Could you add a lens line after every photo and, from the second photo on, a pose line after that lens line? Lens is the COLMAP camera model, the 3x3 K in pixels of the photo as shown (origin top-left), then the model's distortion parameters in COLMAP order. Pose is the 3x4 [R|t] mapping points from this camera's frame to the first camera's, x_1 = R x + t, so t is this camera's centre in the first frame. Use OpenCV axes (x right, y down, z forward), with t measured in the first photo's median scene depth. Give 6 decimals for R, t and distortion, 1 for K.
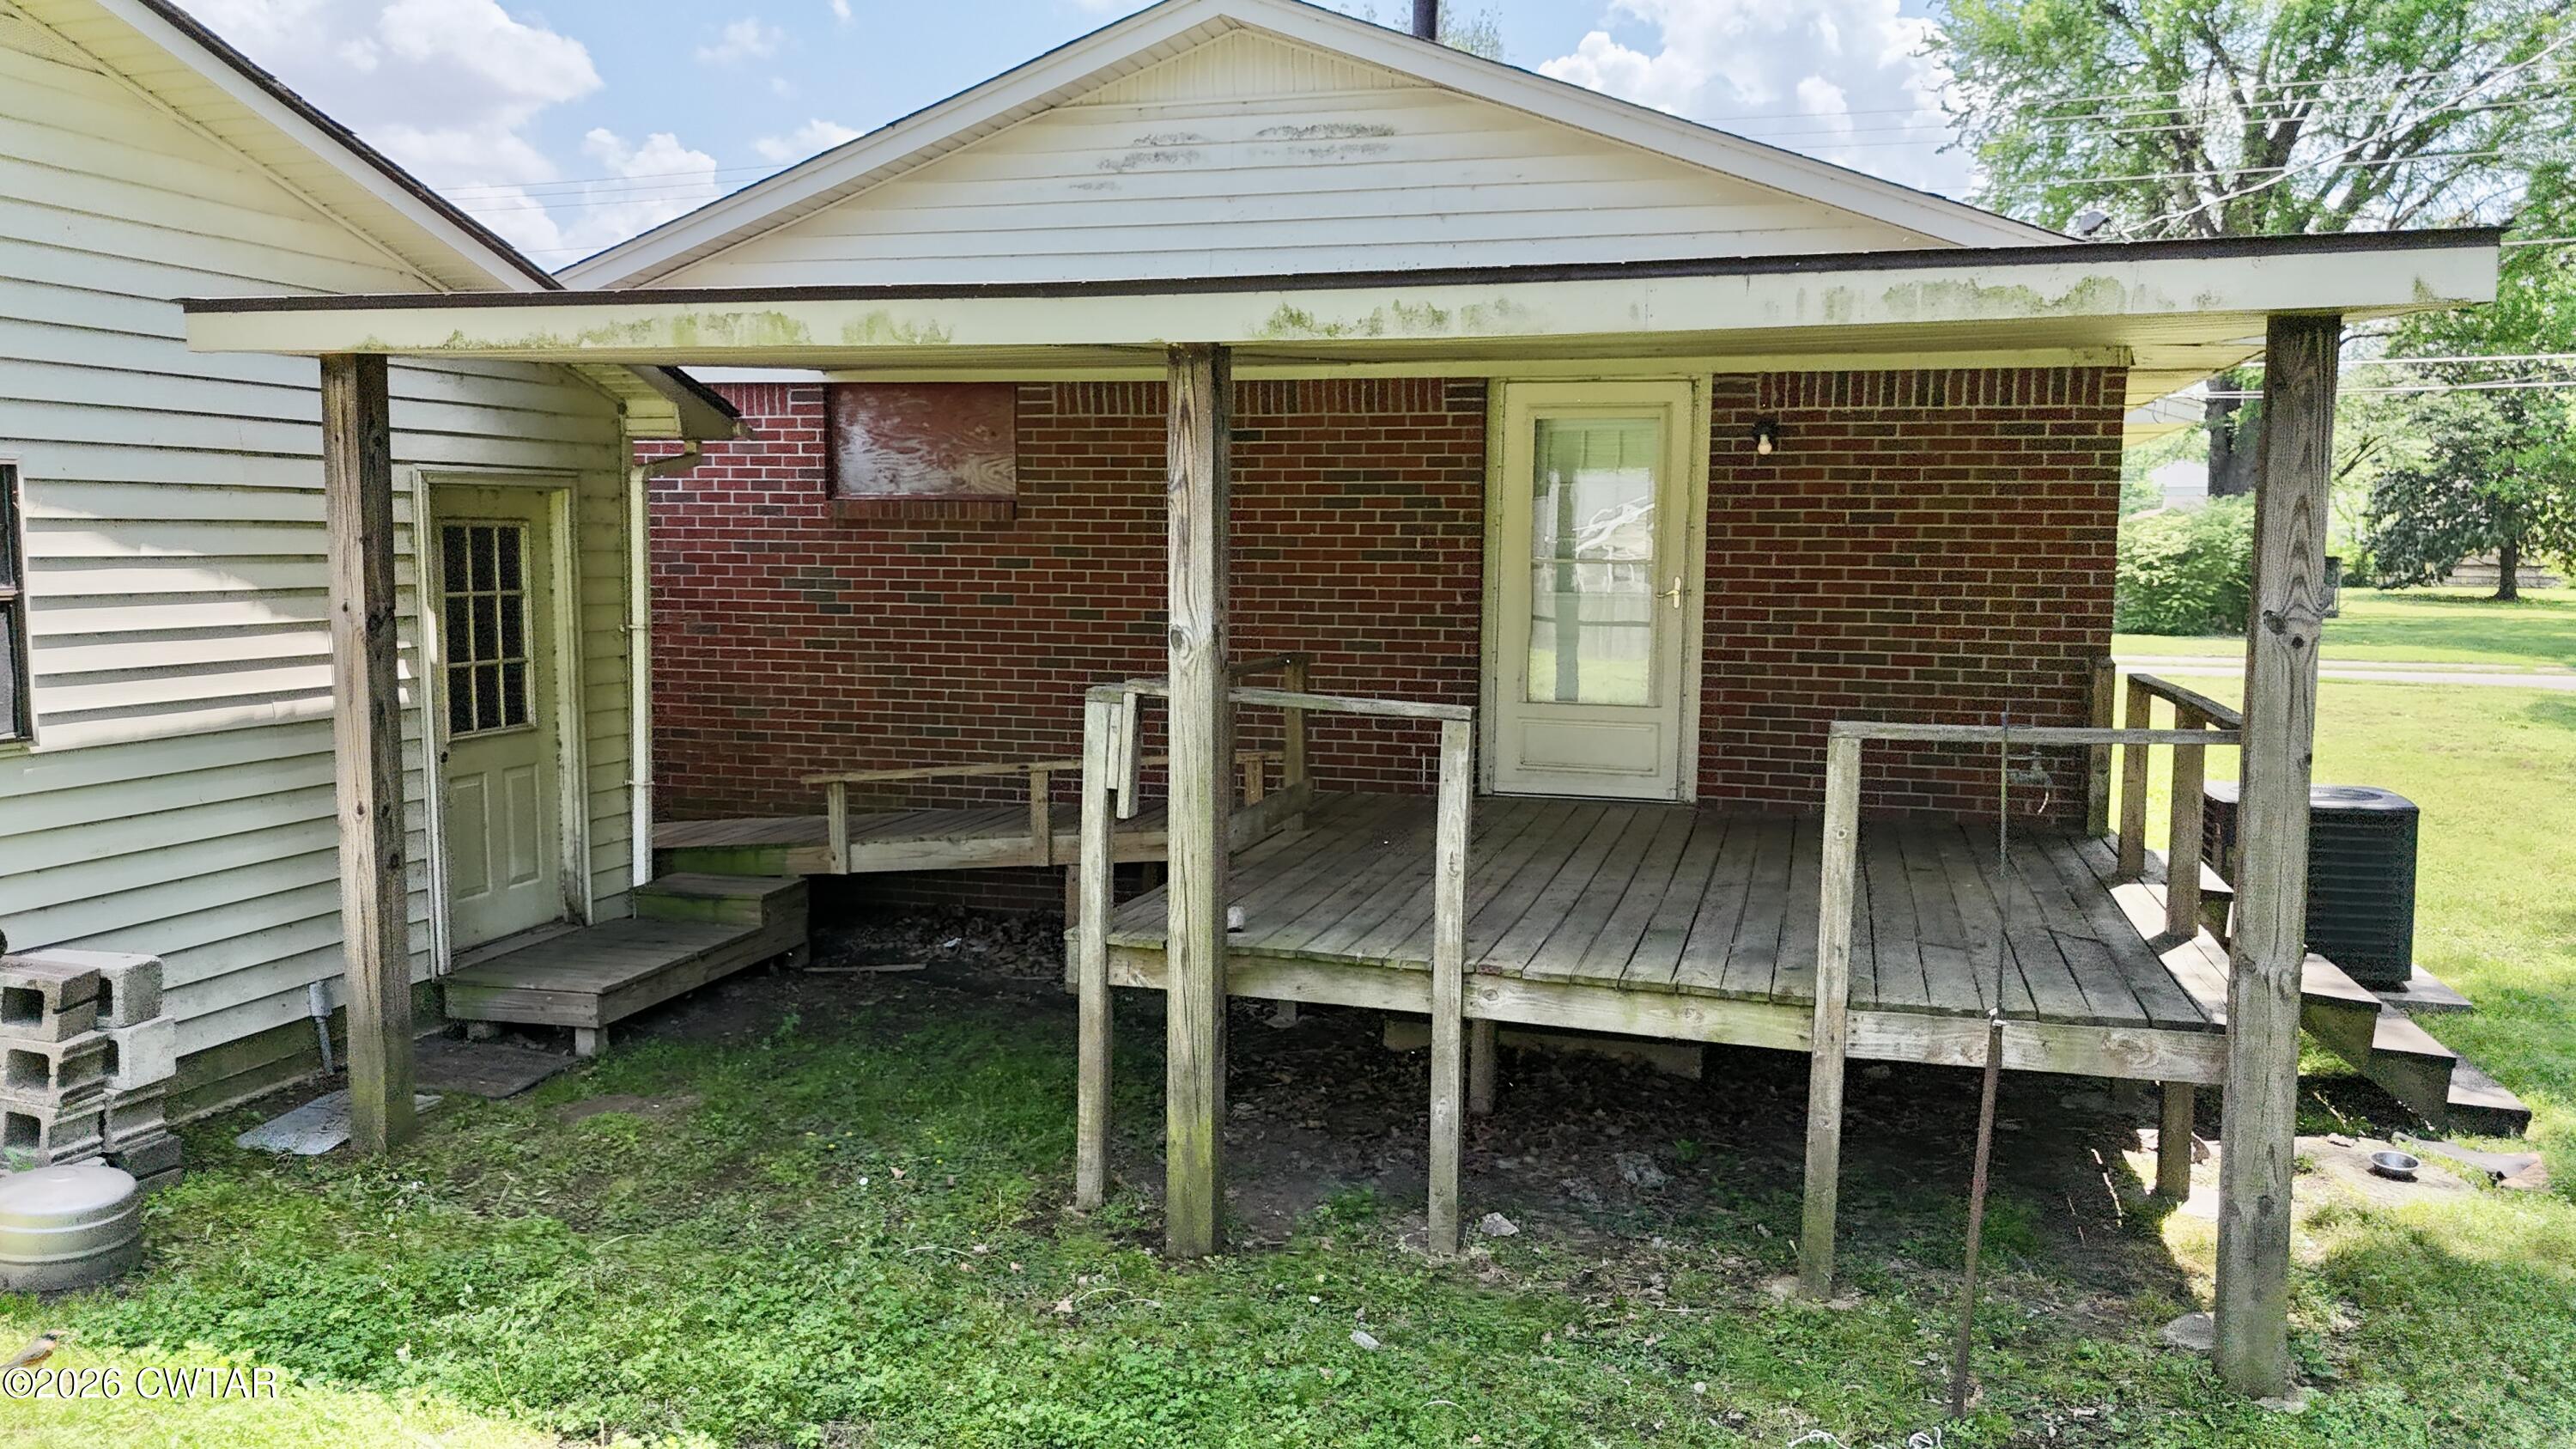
lens RADIAL K [[1939.7, 0, 1298.7], [0, 1939.7, 730.1], [0, 0, 1]] dist [0.103901, -0.112161]
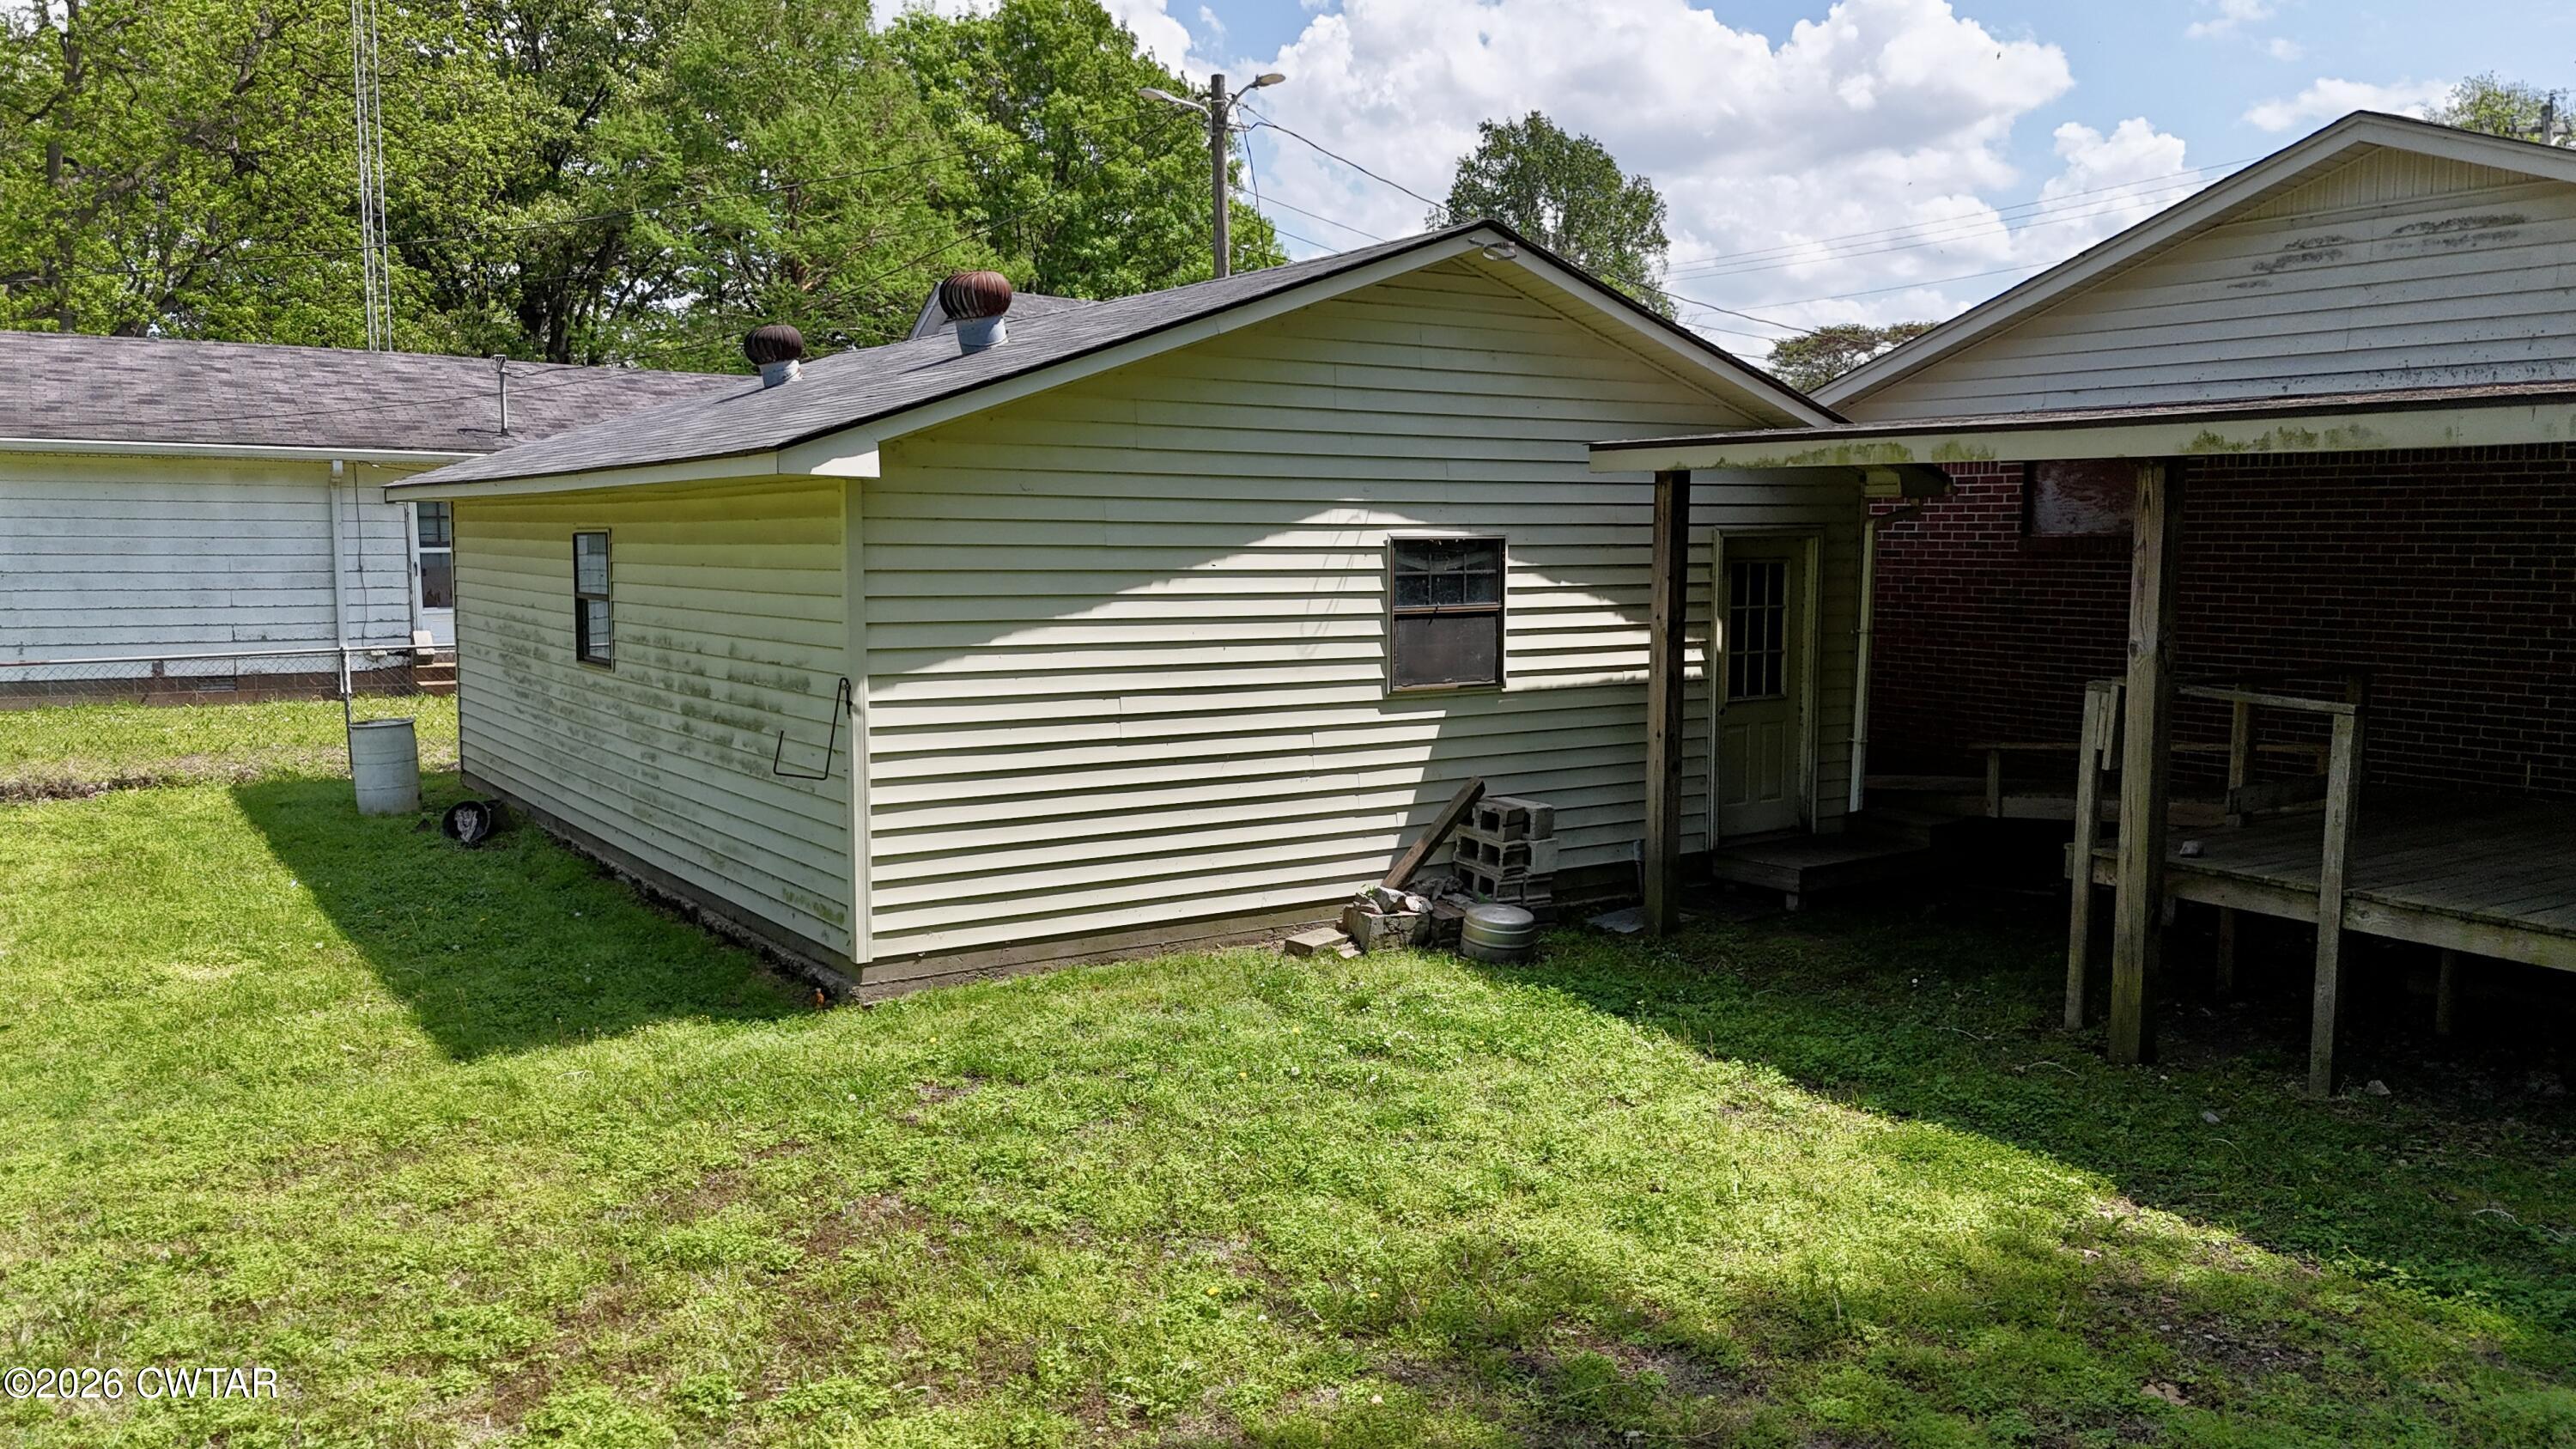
lens RADIAL K [[1939.7, 0, 1298.7], [0, 1939.7, 730.1], [0, 0, 1]] dist [0.103901, -0.112161]
pose [[0.773992, 0.059829, -0.630362, 0.276928], [-0.059130, 0.998005, 0.022121, 0.013300], [0.630428, 0.020152, 0.775986, -0.405697]]
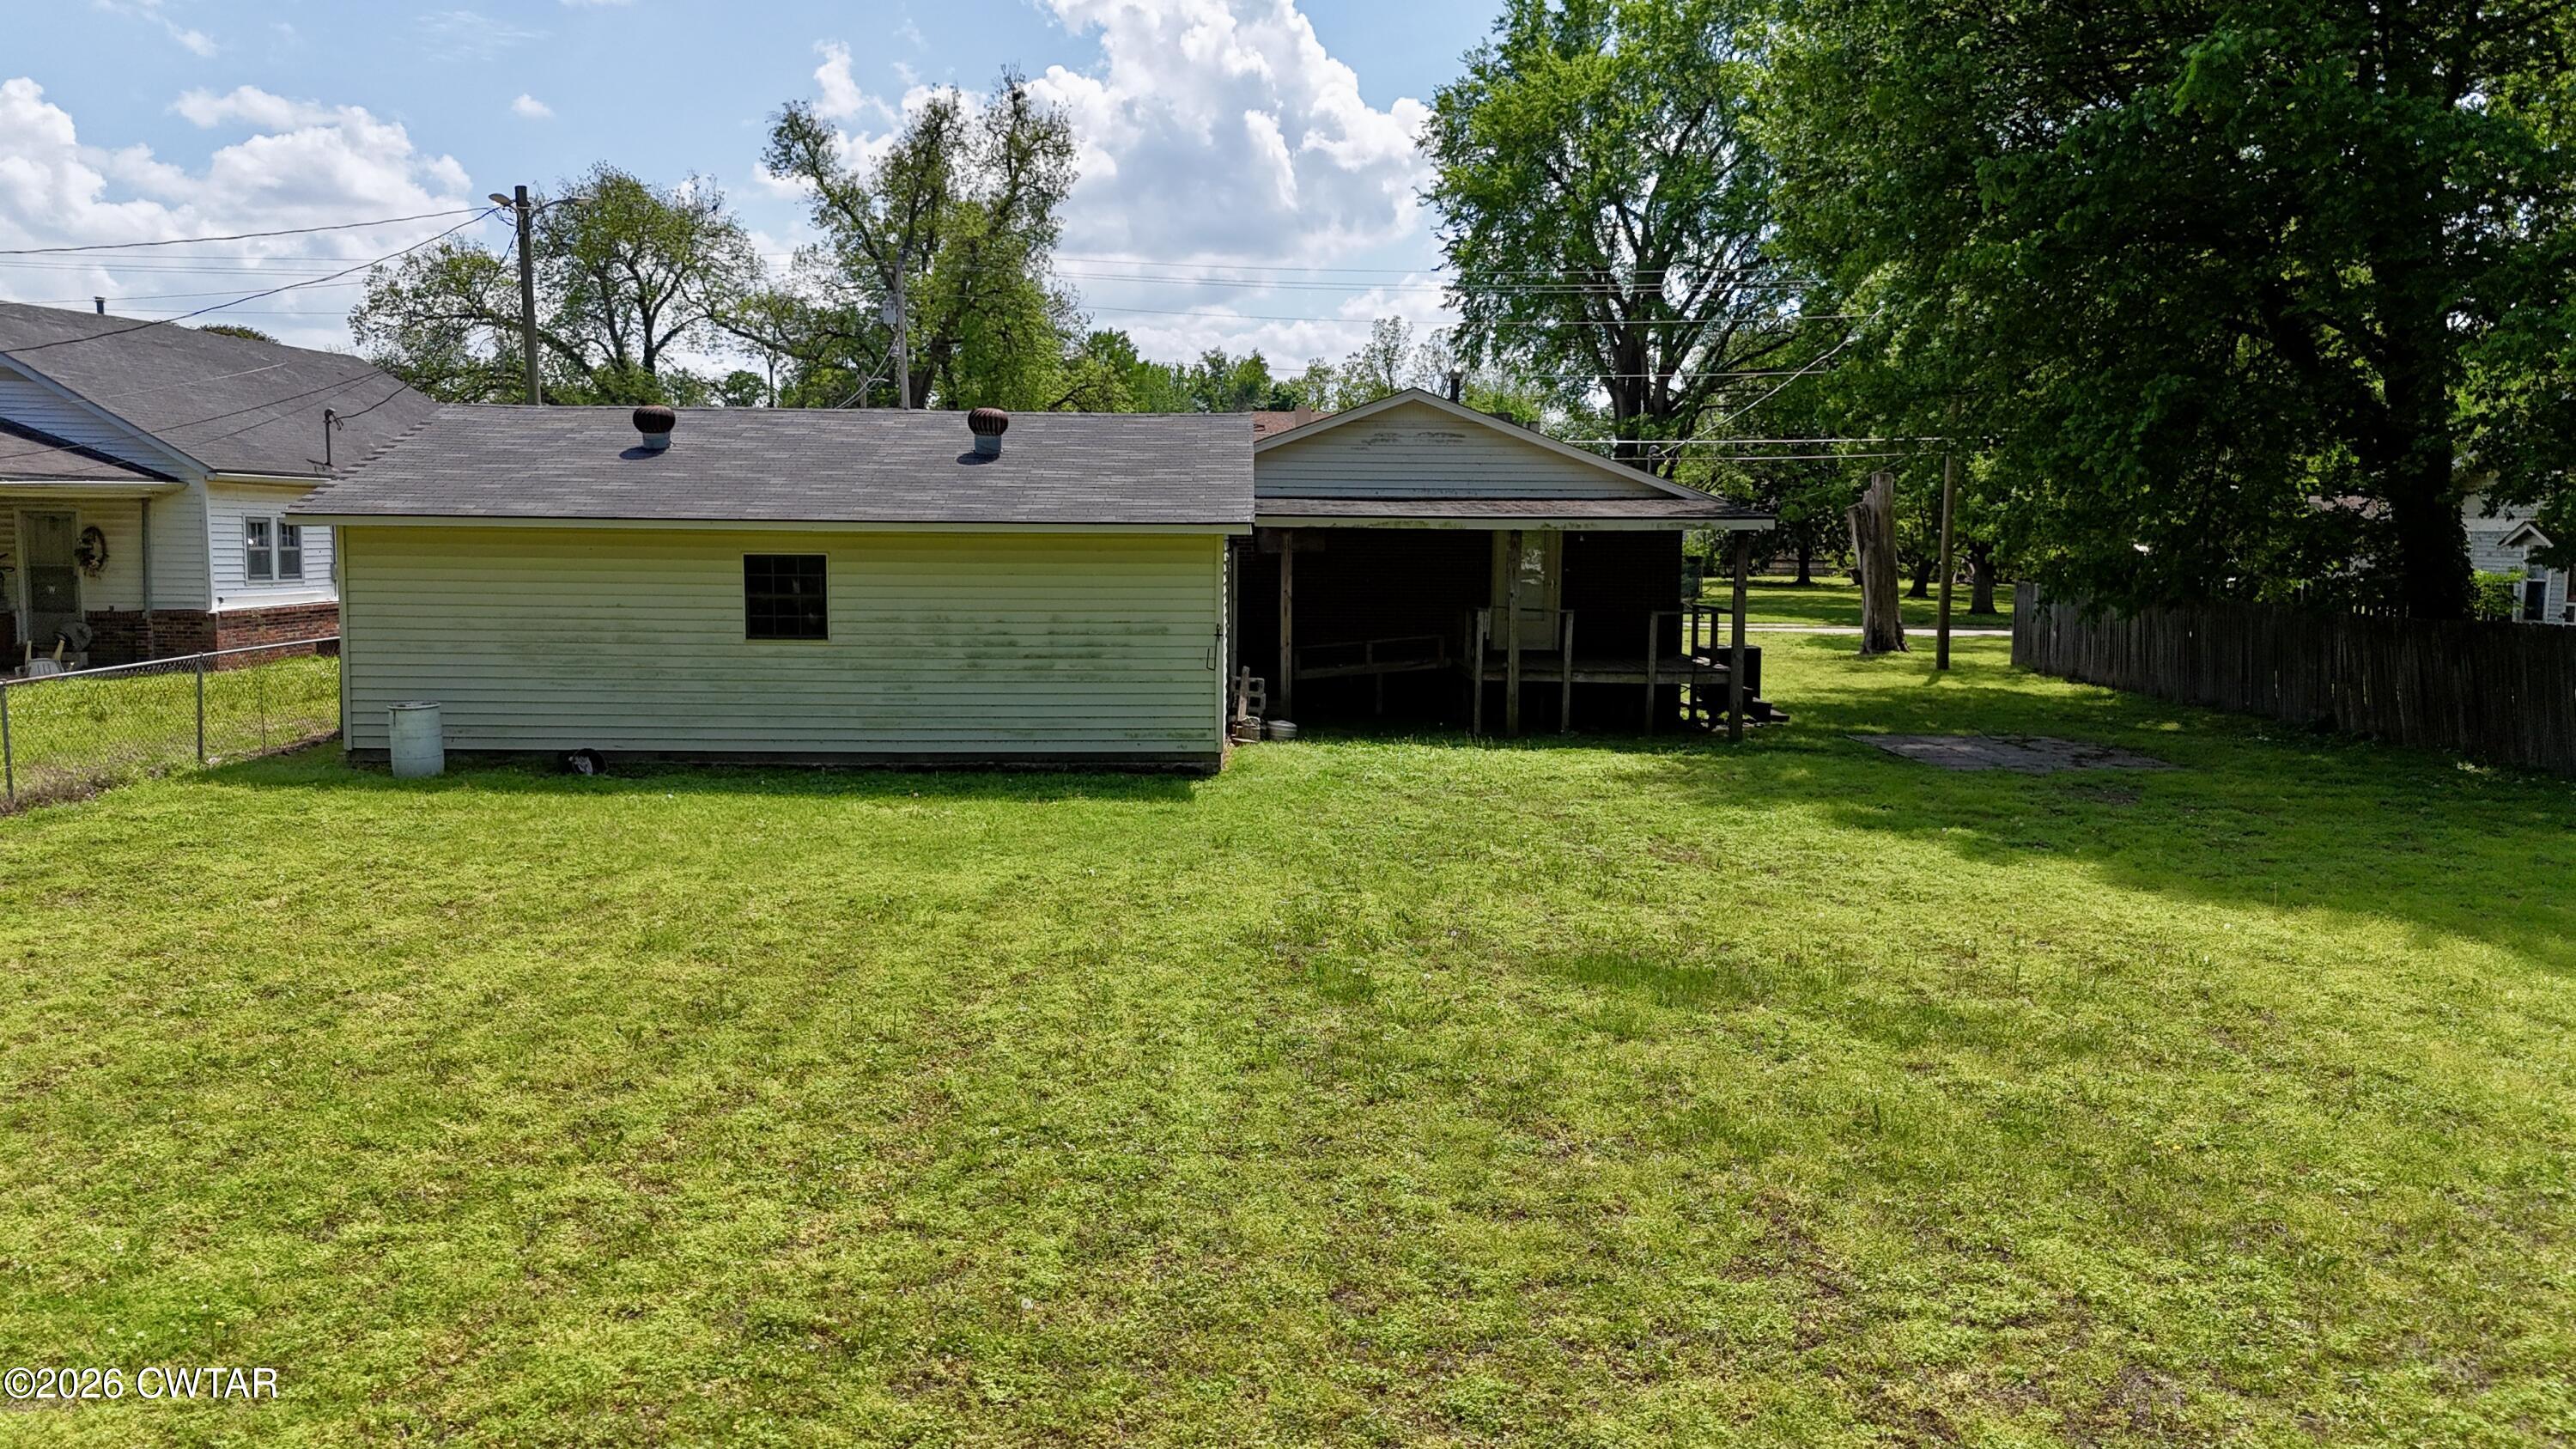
lens RADIAL K [[1939.7, 0, 1298.7], [0, 1939.7, 730.1], [0, 0, 1]] dist [0.103901, -0.112161]
pose [[0.958530, -0.029177, 0.283495, -1.225002], [0.027764, 0.999574, 0.009001, 0.140739], [-0.283637, -0.000757, 0.958931, -2.117115]]
